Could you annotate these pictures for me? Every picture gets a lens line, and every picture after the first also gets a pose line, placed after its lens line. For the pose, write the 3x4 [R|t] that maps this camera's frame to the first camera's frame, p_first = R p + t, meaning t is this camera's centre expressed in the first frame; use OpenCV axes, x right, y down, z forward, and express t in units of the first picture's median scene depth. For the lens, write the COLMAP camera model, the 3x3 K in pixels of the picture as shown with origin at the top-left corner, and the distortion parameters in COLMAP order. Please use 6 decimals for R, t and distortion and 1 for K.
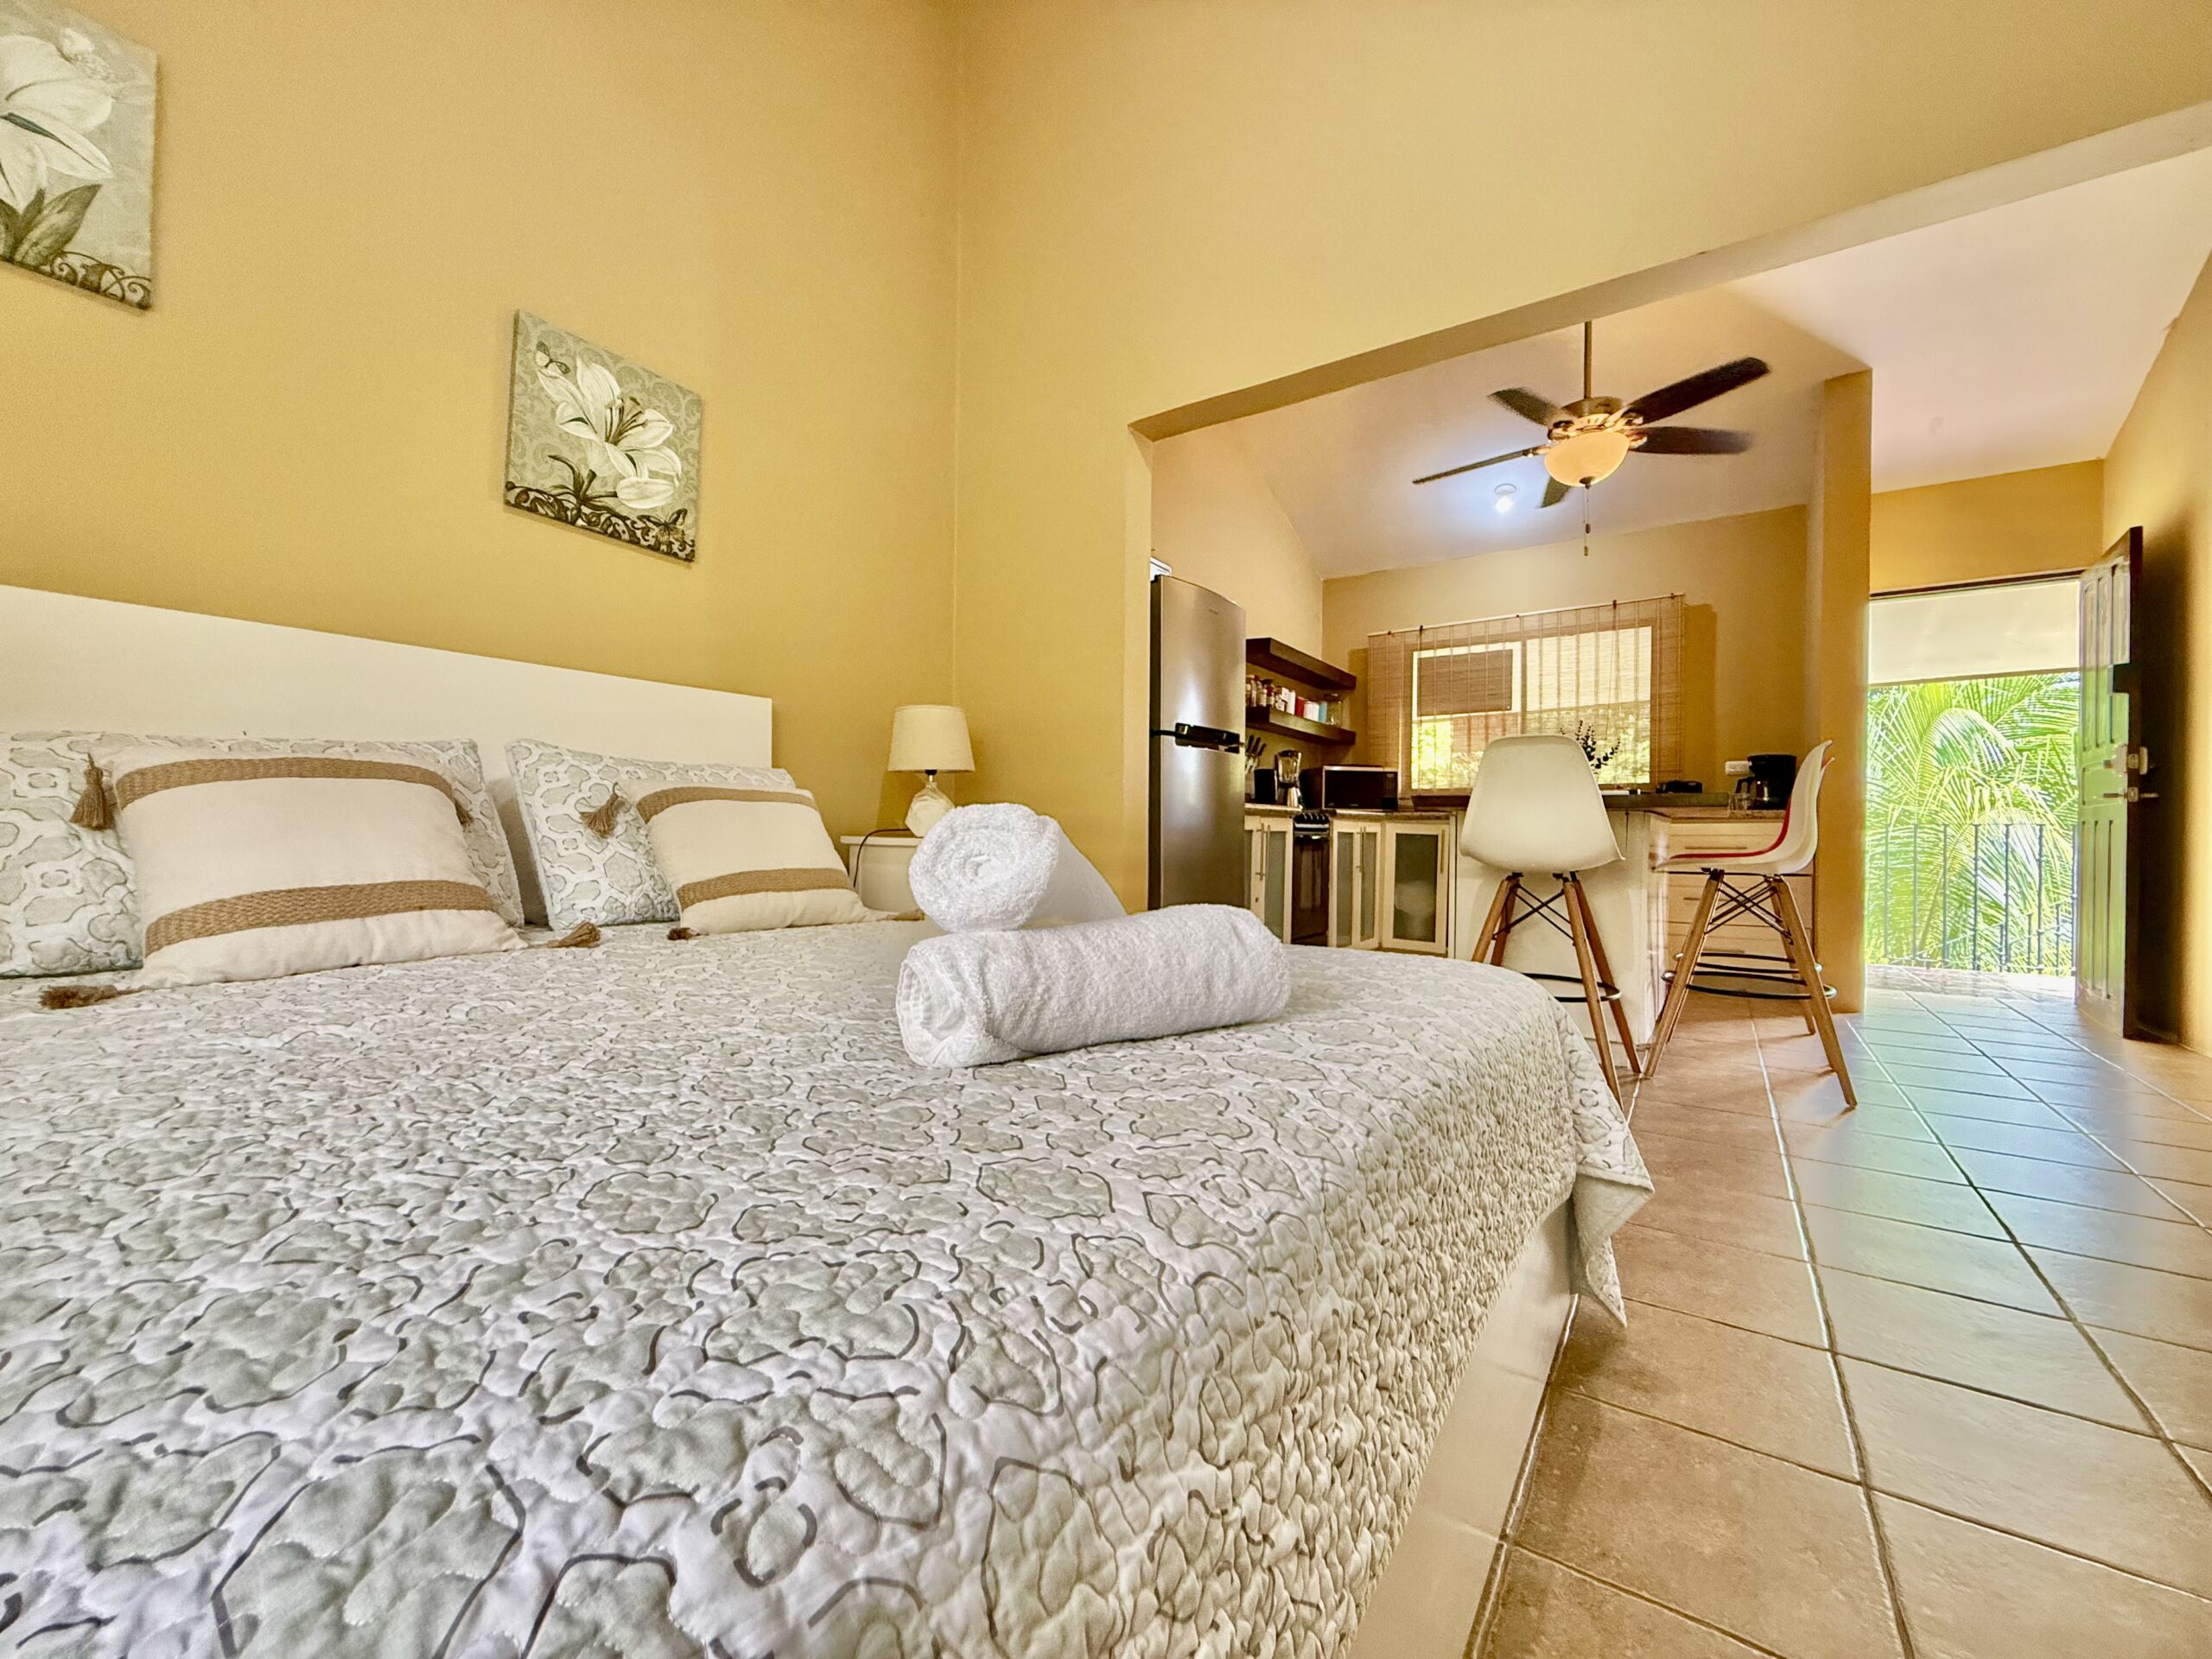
lens RADIAL K [[882.6, 0, 1105.3], [0, 882.6, 833.9], [0, 0, 1]] dist [-0.002589, 0.000773]
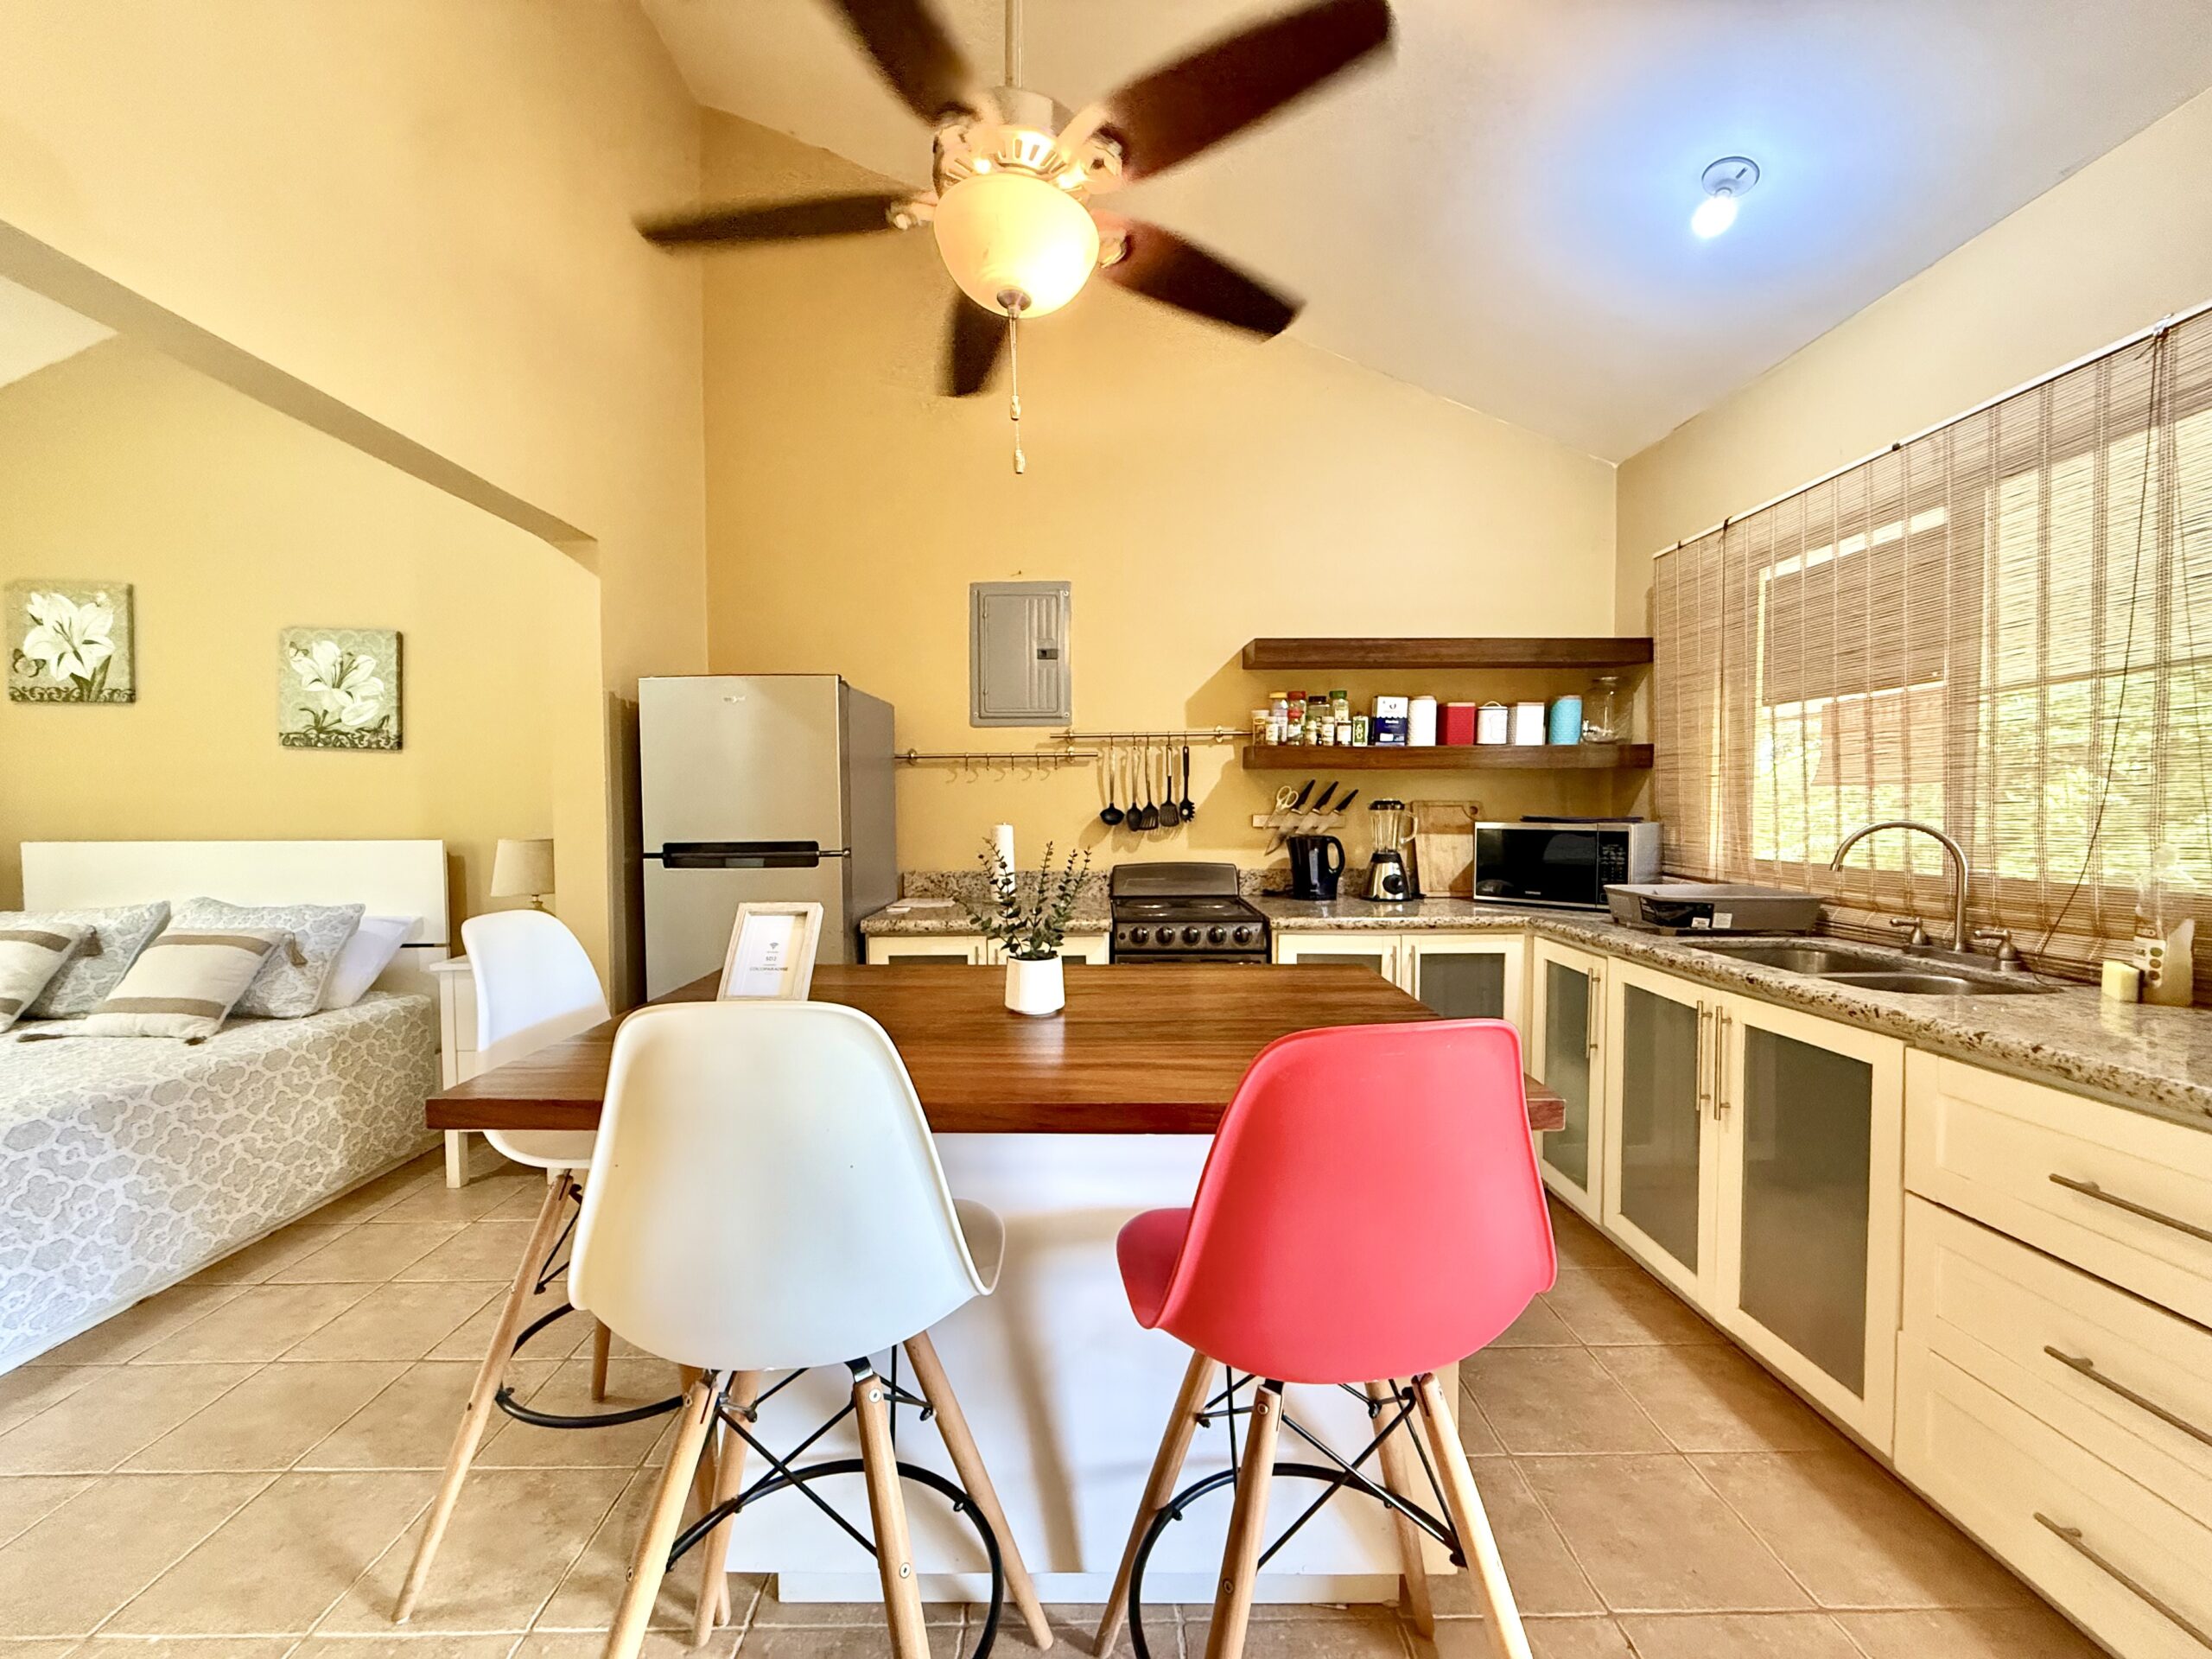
lens RADIAL K [[882.6, 0, 1105.3], [0, 882.6, 833.9], [0, 0, 1]] dist [-0.002589, 0.000773]
pose [[0.574766, 0.016687, -0.818148, 0.748338], [0.006317, 0.999672, 0.024828, -0.109693], [0.818294, -0.019439, 0.574472, 0.611541]]
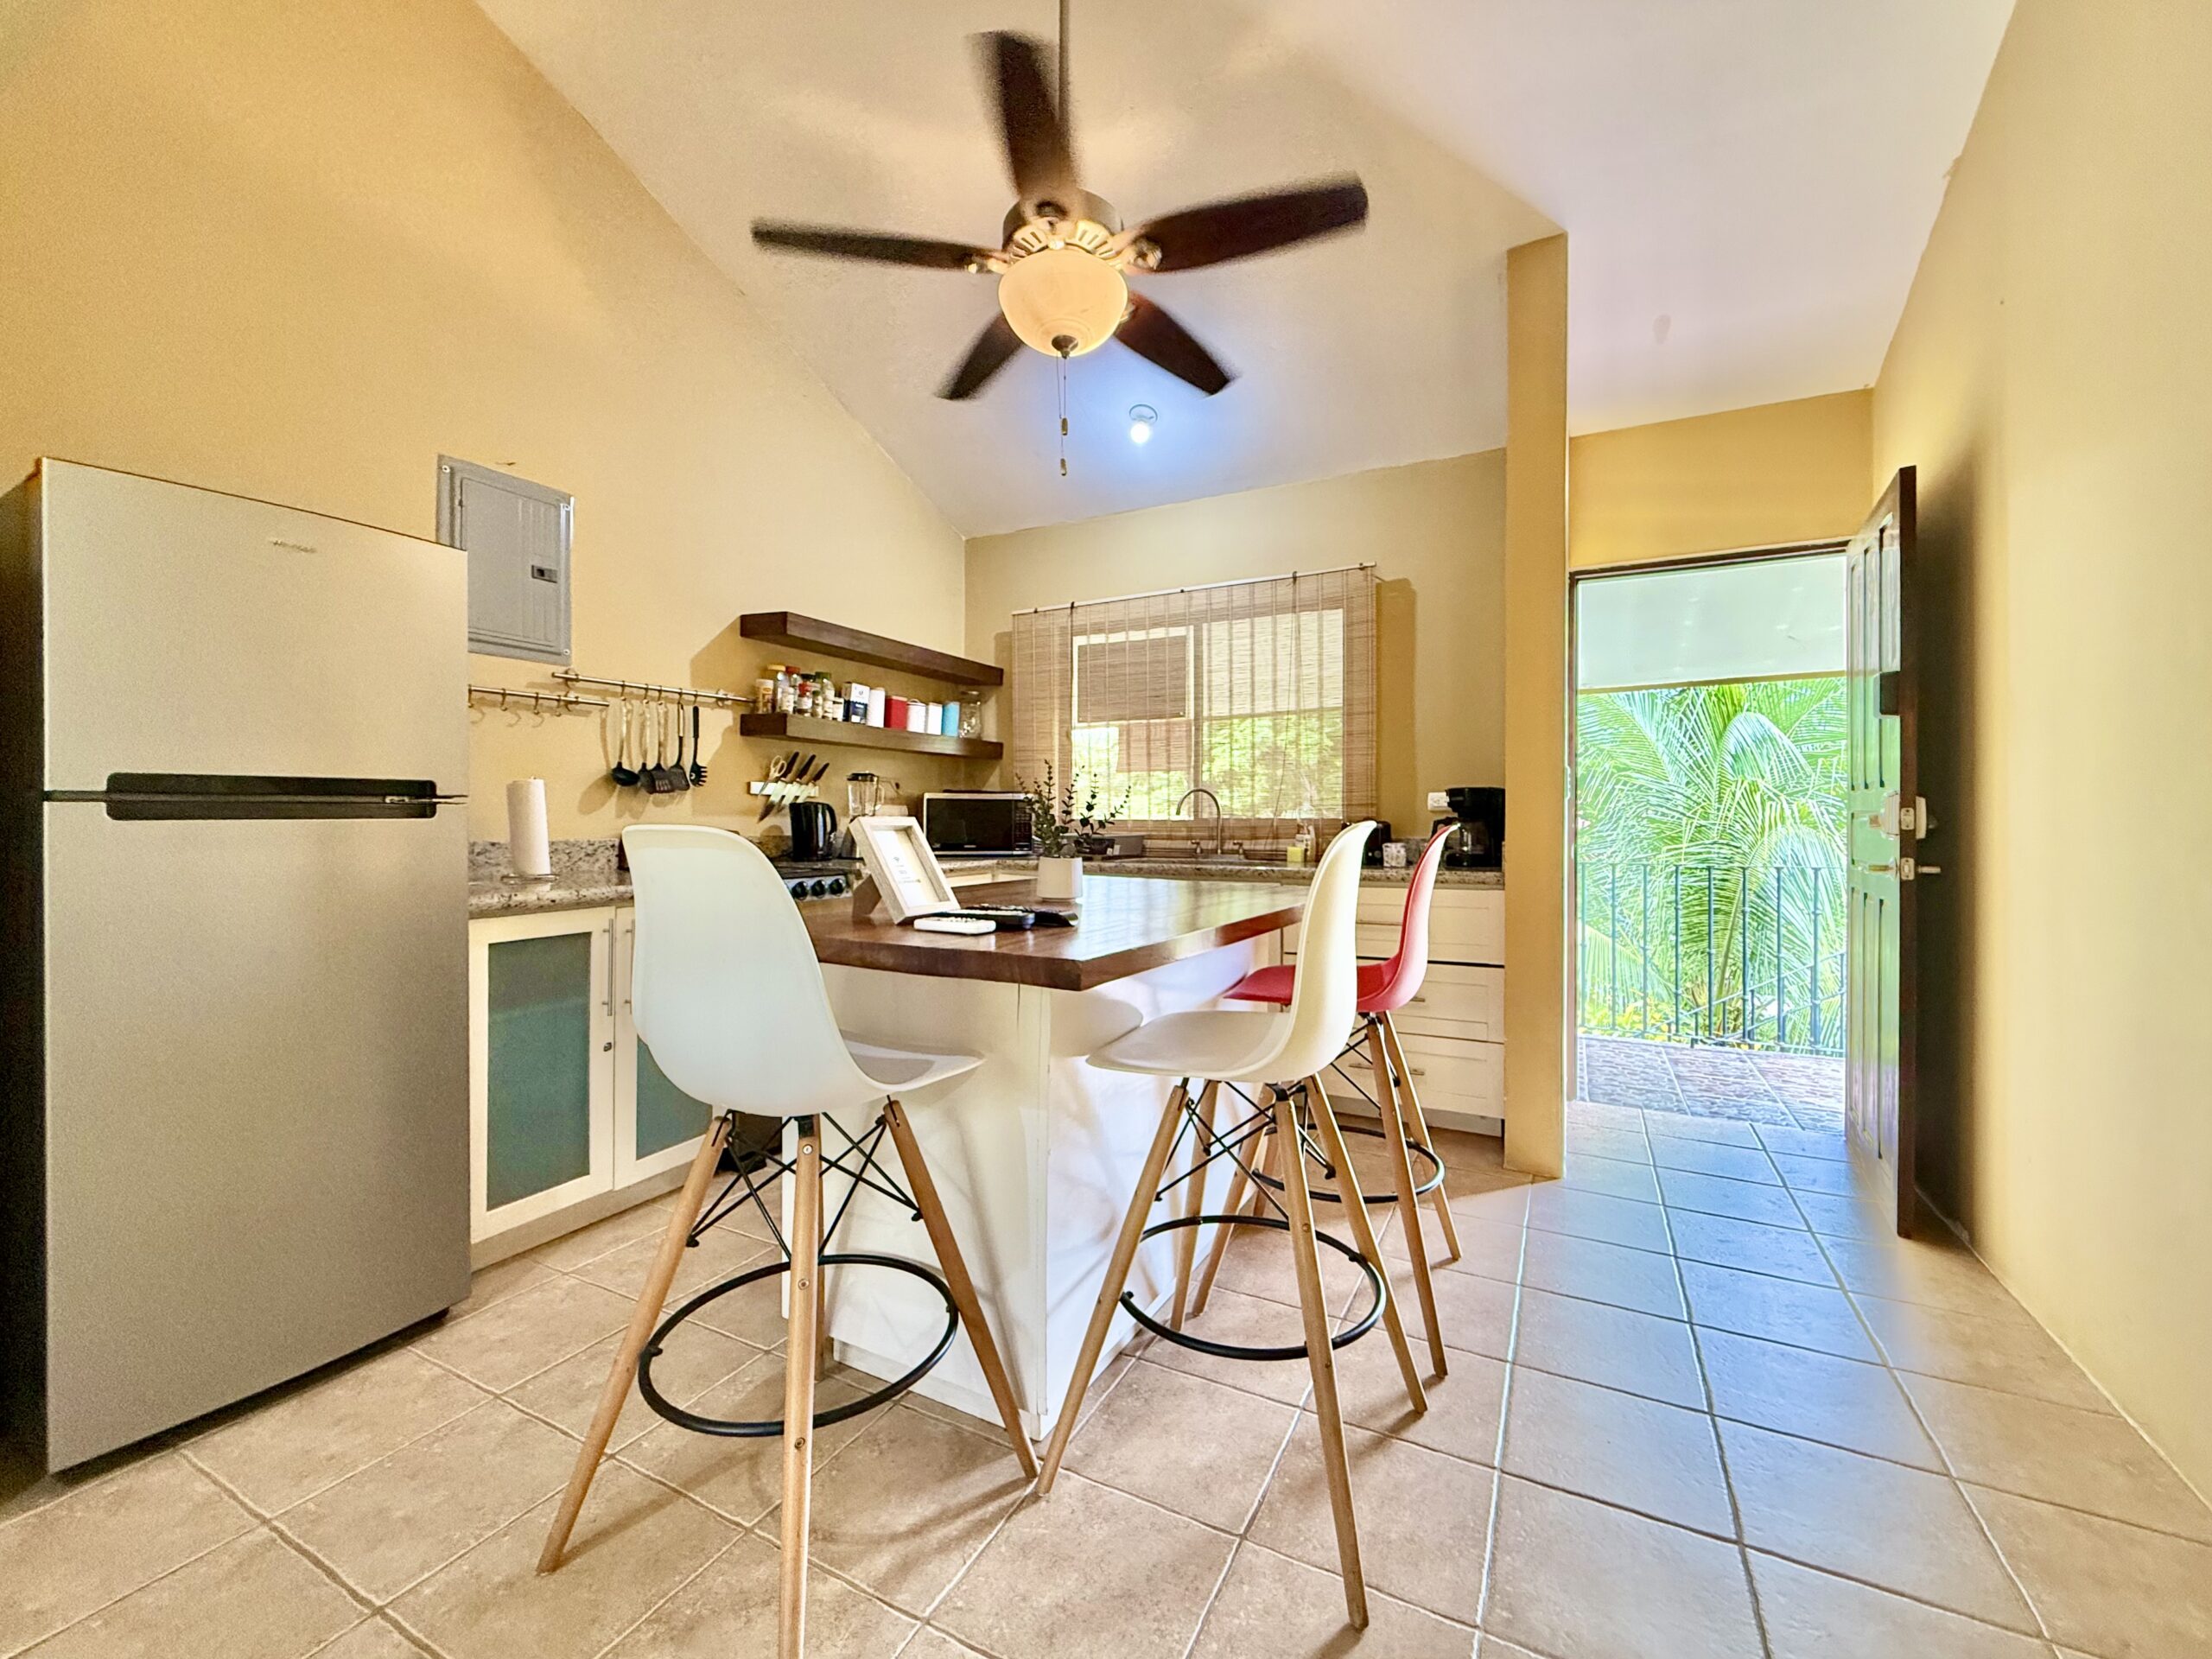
lens RADIAL K [[903.2, 0, 1105.8], [0, 903.2, 819.1], [0, 0, 1]] dist [0.000364, -0.000152]
pose [[0.992446, -0.006083, 0.122533, 0.393041], [0.006274, 0.999980, -0.001169, -0.069394], [-0.122524, 0.001929, 0.992464, 0.322933]]
